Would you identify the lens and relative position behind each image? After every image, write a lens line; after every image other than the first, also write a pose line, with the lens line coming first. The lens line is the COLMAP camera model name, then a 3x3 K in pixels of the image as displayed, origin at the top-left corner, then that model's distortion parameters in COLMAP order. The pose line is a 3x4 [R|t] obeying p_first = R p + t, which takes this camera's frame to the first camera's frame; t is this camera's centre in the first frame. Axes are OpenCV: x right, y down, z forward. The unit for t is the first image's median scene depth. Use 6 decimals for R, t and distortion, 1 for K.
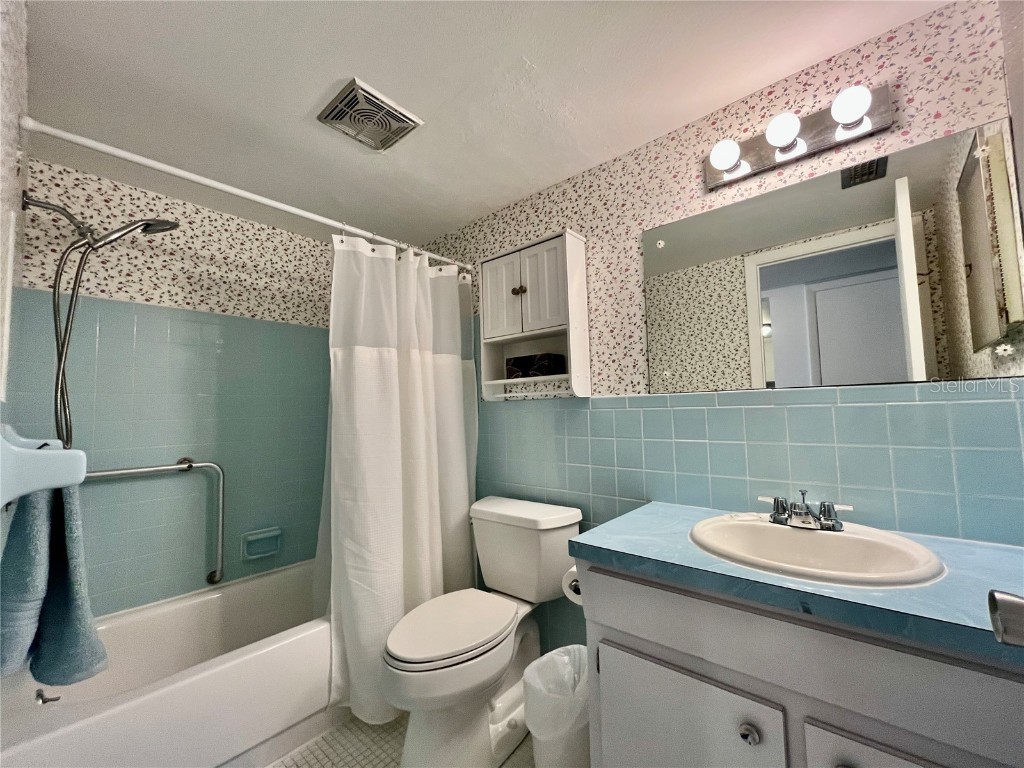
lens RADIAL K [[414.5, 0, 510.0], [0, 414.5, 381.7], [0, 0, 1]] dist [-0.001755, -0.000254]
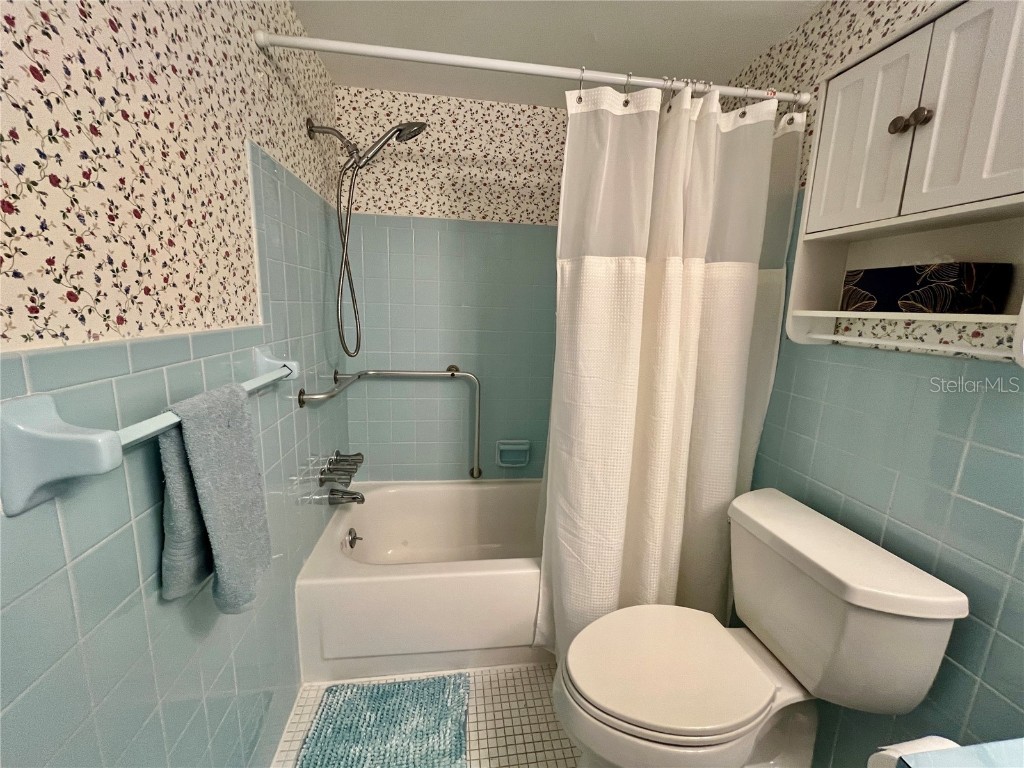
lens RADIAL K [[414.5, 0, 510.0], [0, 414.5, 381.7], [0, 0, 1]] dist [-0.001755, -0.000254]
pose [[0.753697, 0.169752, -0.634922, 0.026126], [-0.007974, 0.968359, 0.249434, -0.046240], [0.657174, -0.182935, 0.731203, 0.294465]]
